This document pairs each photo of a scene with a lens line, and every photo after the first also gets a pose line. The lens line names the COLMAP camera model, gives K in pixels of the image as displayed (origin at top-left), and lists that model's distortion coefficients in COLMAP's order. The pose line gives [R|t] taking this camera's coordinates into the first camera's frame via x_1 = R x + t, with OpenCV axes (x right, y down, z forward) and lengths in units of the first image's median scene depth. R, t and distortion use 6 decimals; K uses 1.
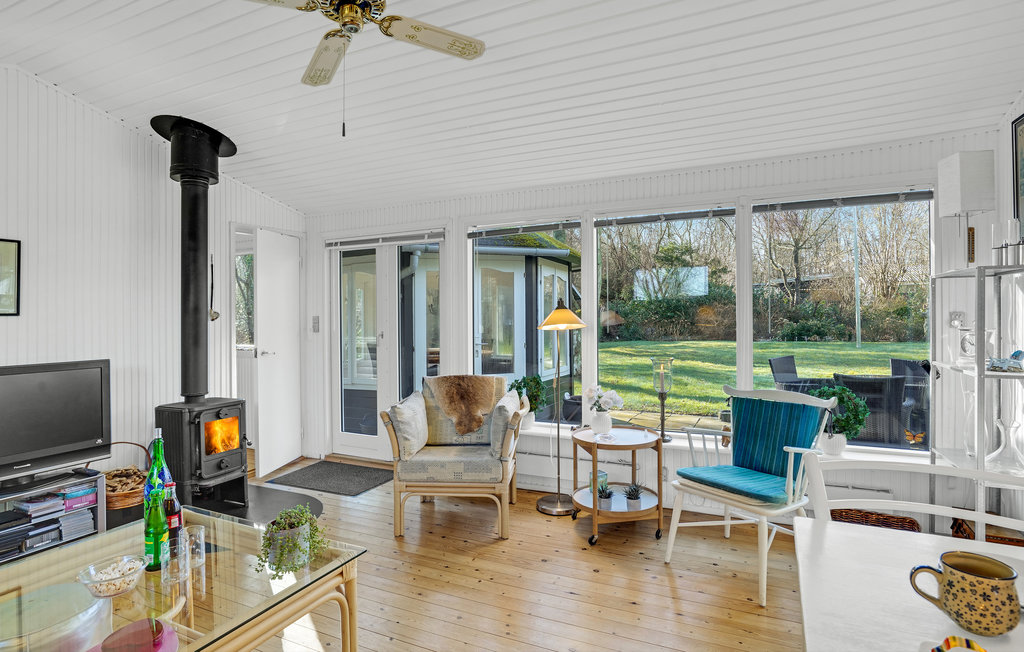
lens RADIAL K [[520.4, 0, 514.7], [0, 520.4, 325.2], [0, 0, 1]] dist [-0.002841, -0.000516]
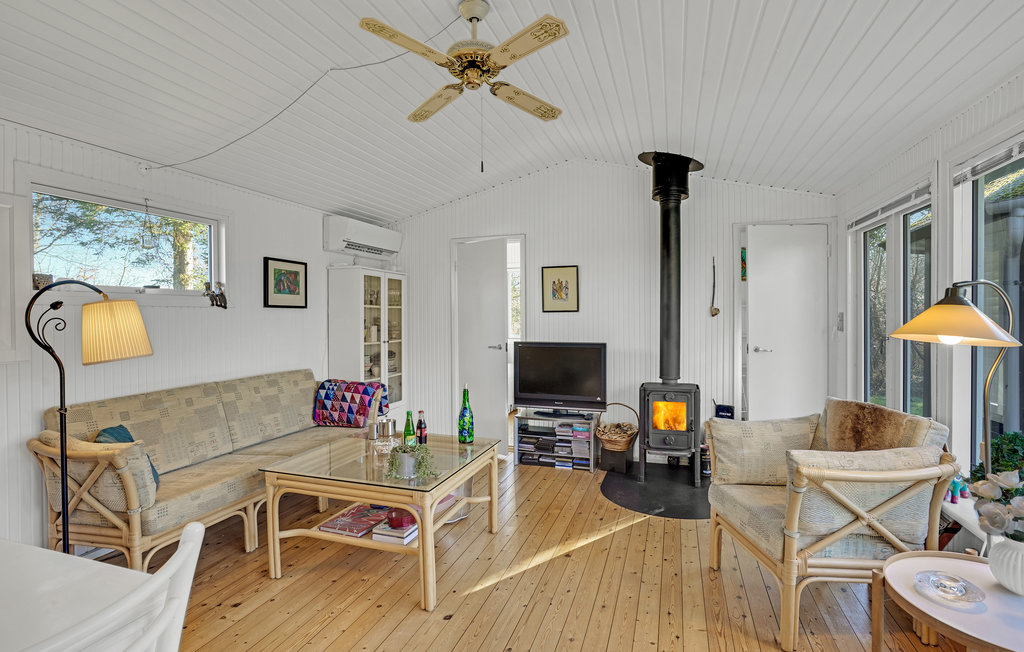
lens RADIAL K [[520.4, 0, 512.9], [0, 520.4, 317.0], [0, 0, 1]] dist [-0.002841, -0.000516]
pose [[0.120981, 0.013723, -0.992560, 0.543566], [-0.010611, 0.999865, 0.012531, -0.020383], [0.992598, 0.009016, 0.121110, 0.502215]]
